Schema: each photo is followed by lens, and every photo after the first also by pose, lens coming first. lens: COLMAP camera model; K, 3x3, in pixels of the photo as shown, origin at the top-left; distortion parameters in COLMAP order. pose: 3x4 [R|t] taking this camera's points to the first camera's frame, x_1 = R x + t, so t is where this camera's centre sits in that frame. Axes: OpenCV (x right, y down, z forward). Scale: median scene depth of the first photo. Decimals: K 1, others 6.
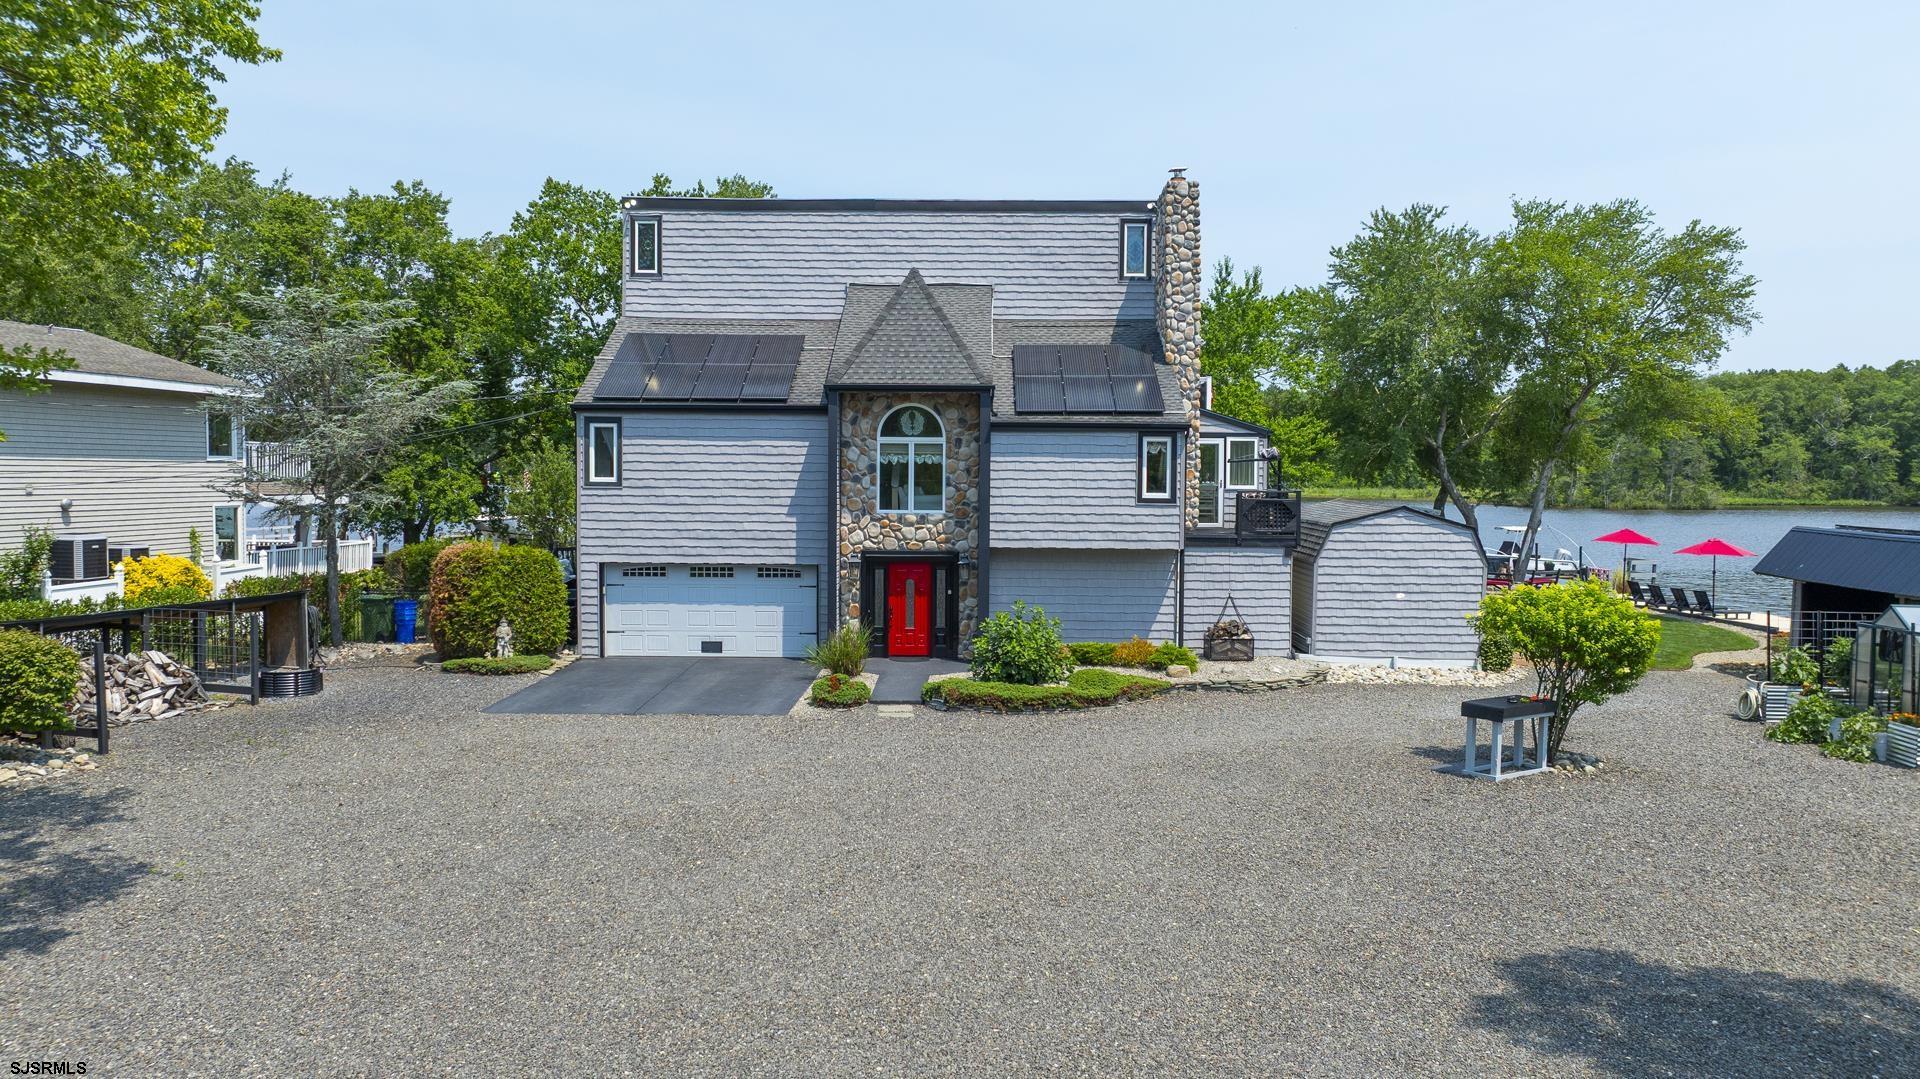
lens RADIAL K [[1361.2, 0, 960.1], [0, 1361.2, 538.7], [0, 0, 1]] dist [-0.013670, -0.000603]
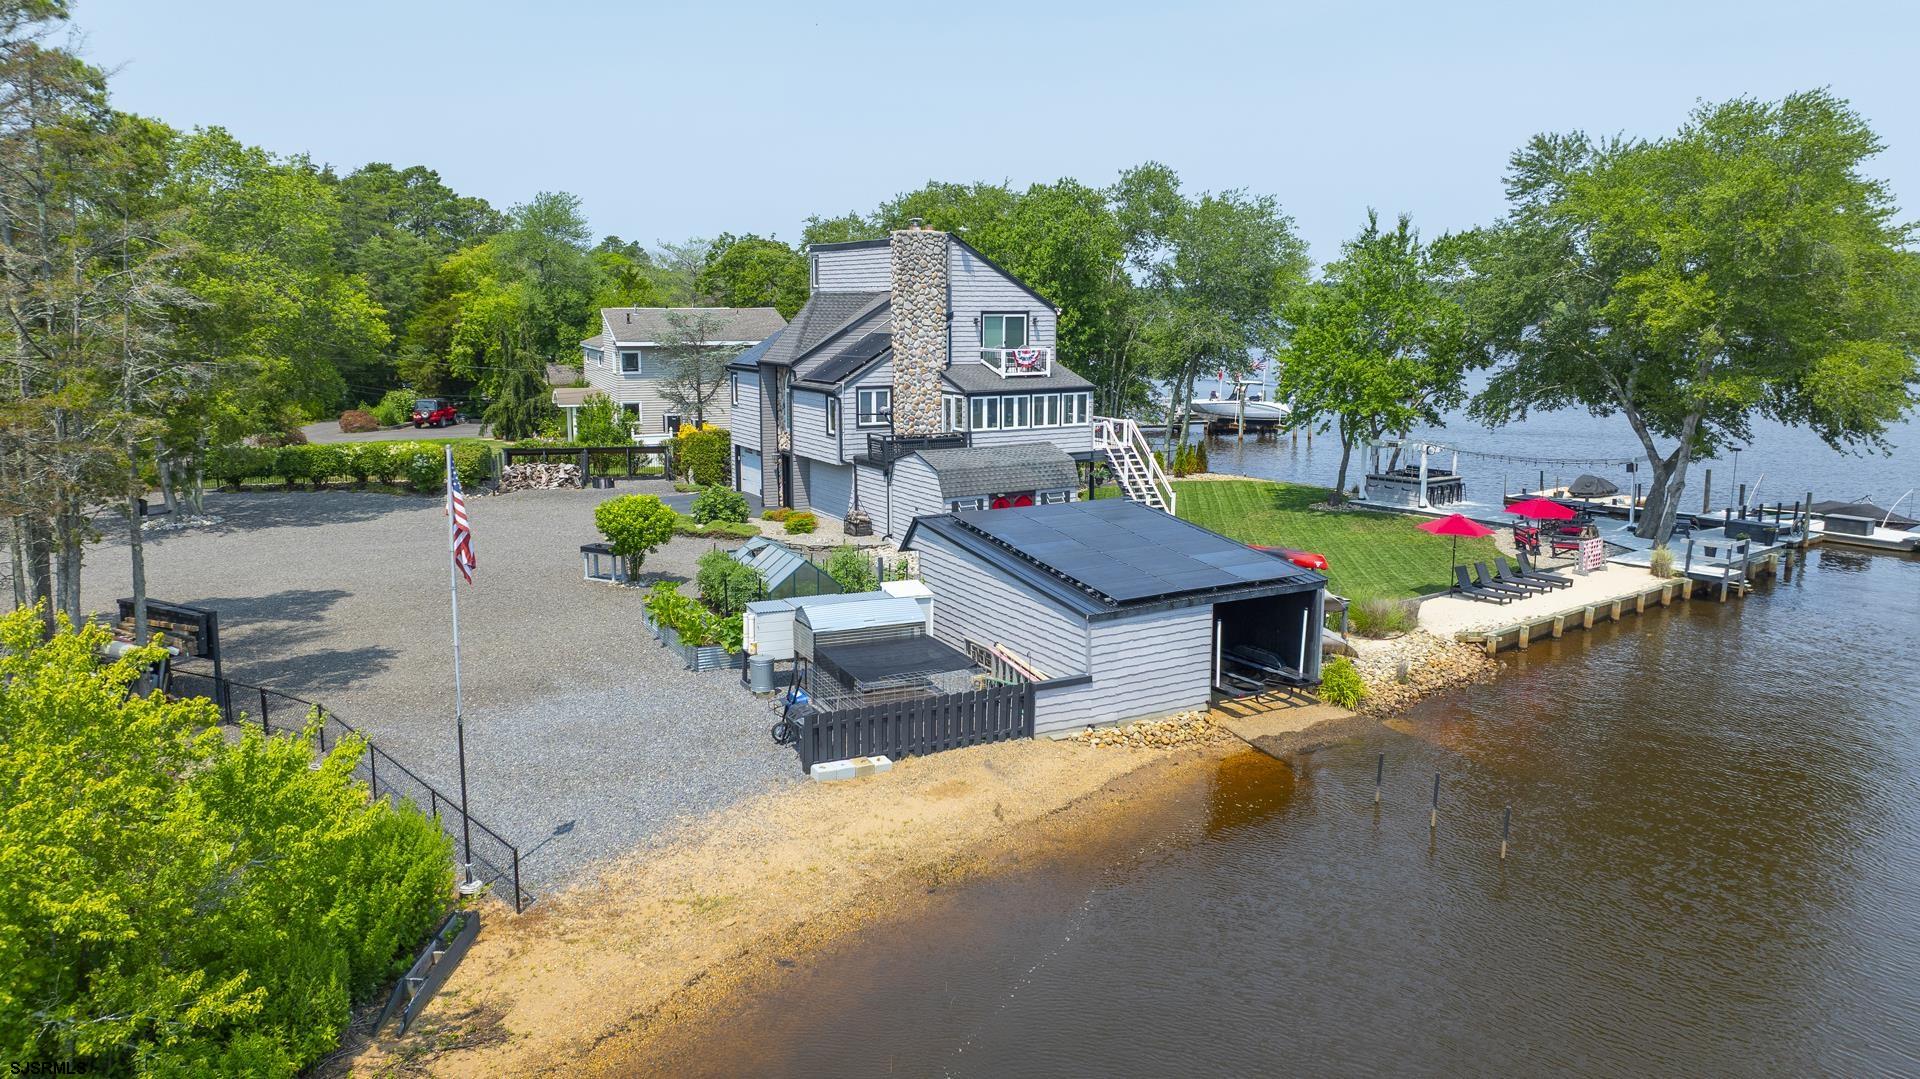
lens RADIAL K [[1361.2, 0, 962.0], [0, 1361.2, 533.7], [0, 0, 1]] dist [-0.013670, -0.000603]
pose [[0.491092, 0.140133, -0.859763, 1.645404], [-0.042086, 0.989640, 0.137262, -0.141733], [0.870091, -0.031224, 0.491902, 0.299325]]
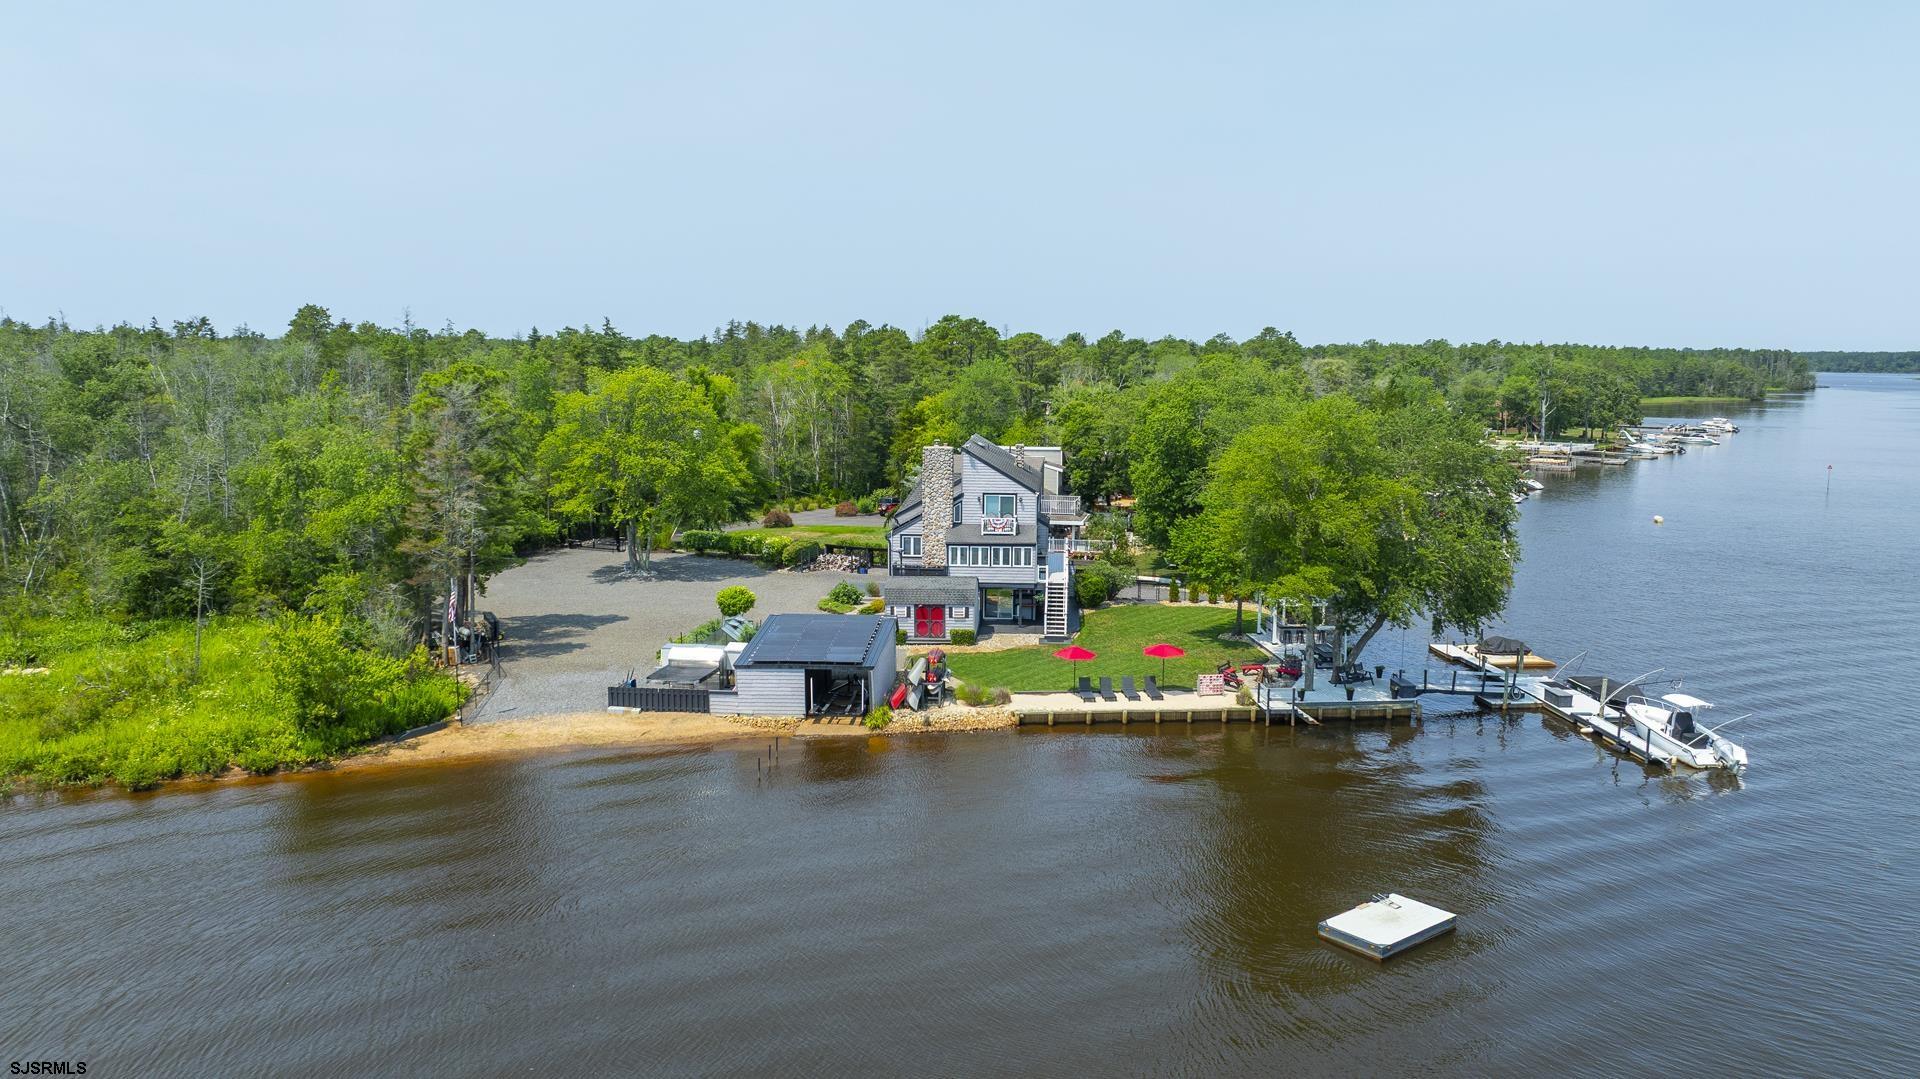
lens RADIAL K [[1361.2, 0, 958.5], [0, 1361.2, 546.6], [0, 0, 1]] dist [-0.013670, -0.000603]
pose [[-0.069342, 0.136427, -0.988220, 2.961279], [-0.057529, 0.988409, 0.140490, -0.467462], [0.995933, 0.066594, -0.060690, 1.292203]]
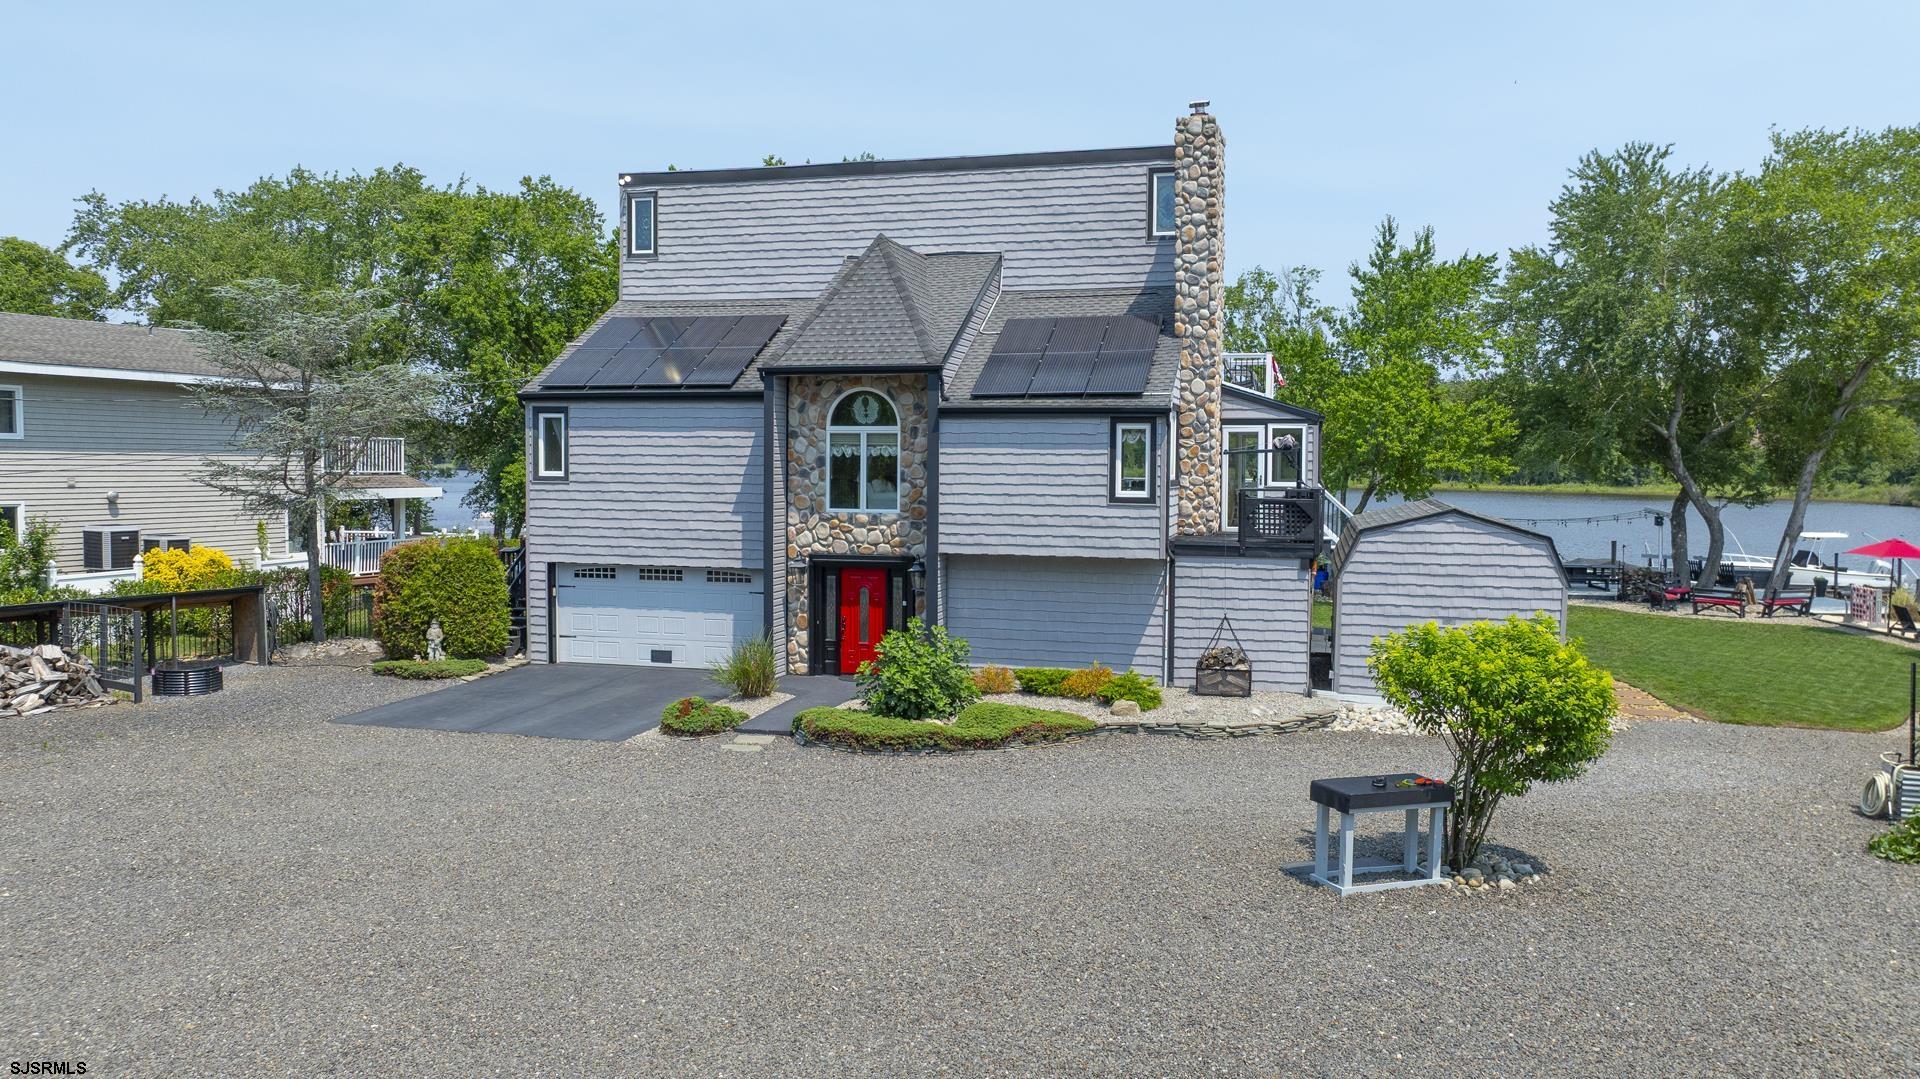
lens RADIAL K [[1361.2, 0, 957.0], [0, 1361.2, 538.0], [0, 0, 1]] dist [-0.013670, -0.000603]
pose [[0.968866, 0.013362, -0.247225, 0.239493], [-0.012517, 0.999909, 0.004992, -0.007413], [0.247270, -0.001742, 0.968945, 0.162393]]
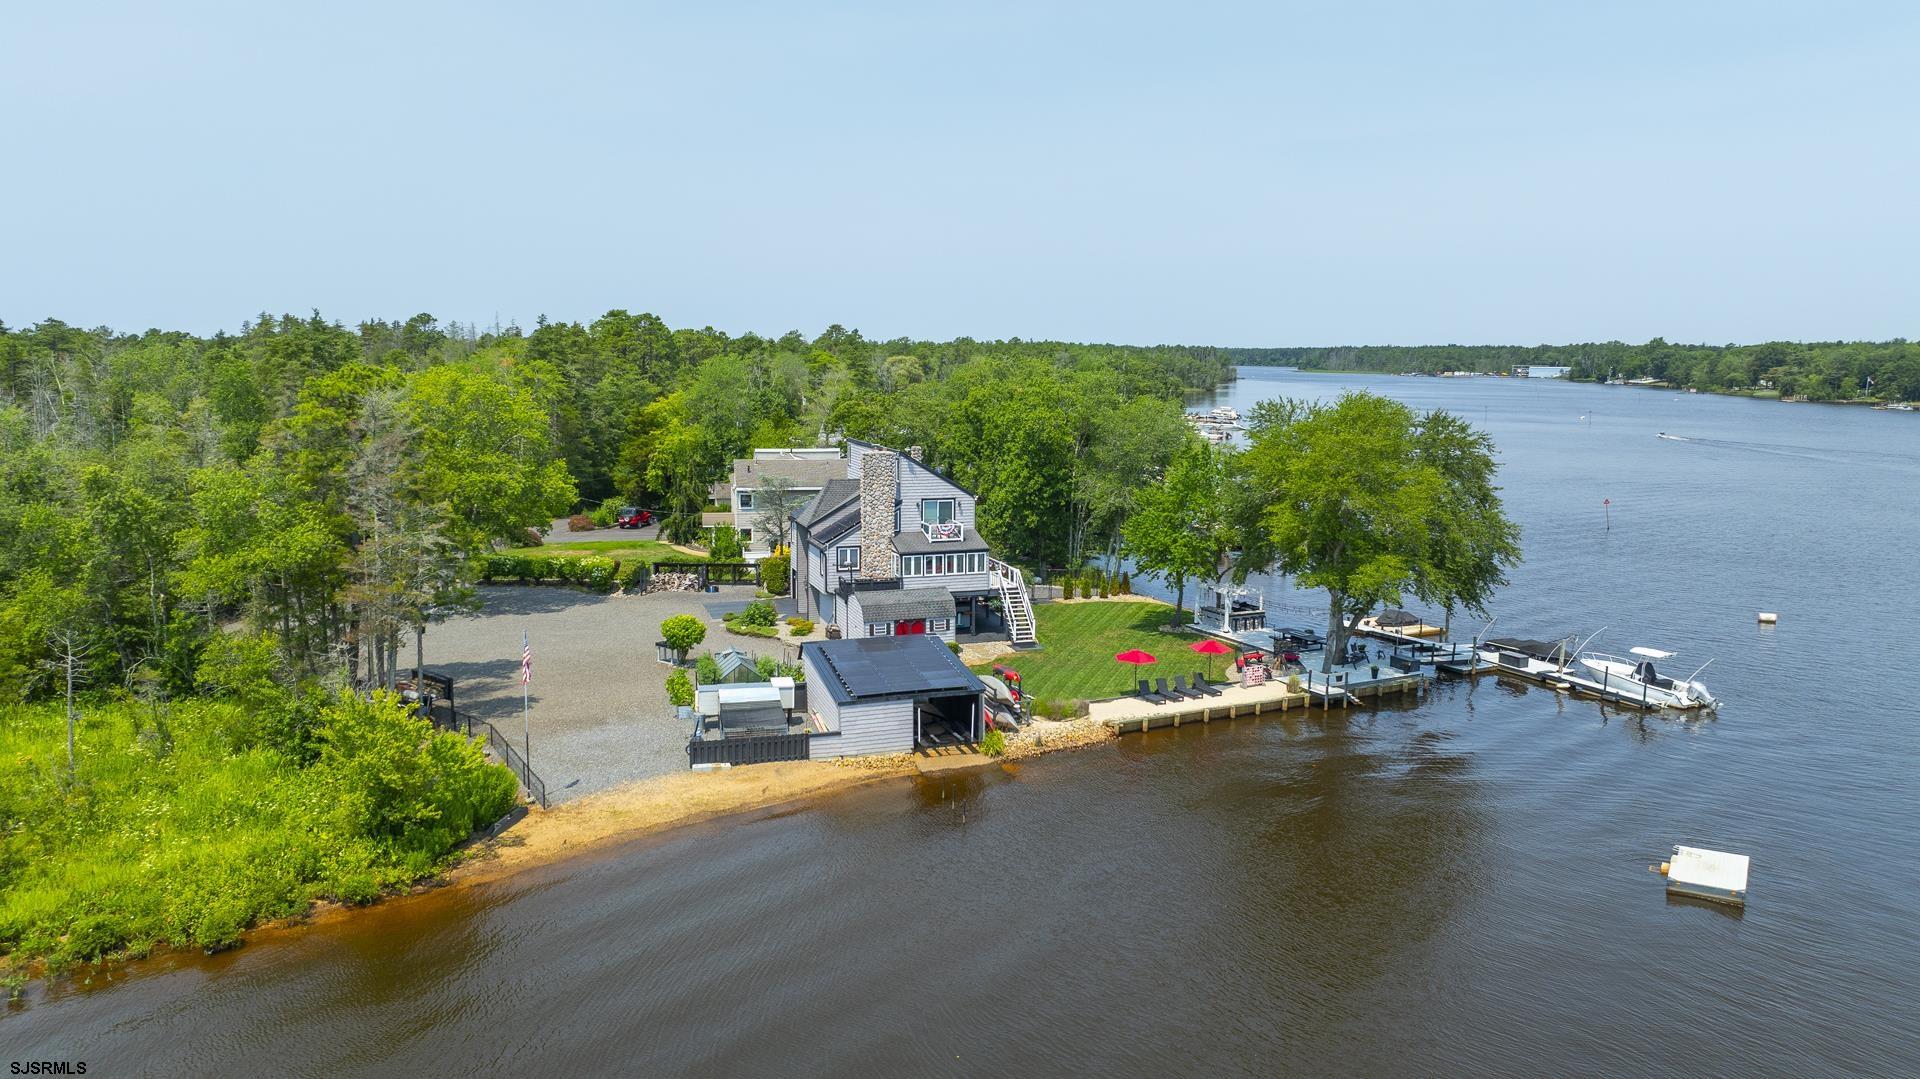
lens RADIAL K [[1361.2, 0, 964.3], [0, 1361.2, 539.7], [0, 0, 1]] dist [-0.013670, -0.000603]
pose [[0.322787, 0.127236, -0.937881, 2.715756], [-0.054351, 0.991780, 0.115842, -0.419592], [0.944910, 0.013582, 0.327048, 0.366305]]
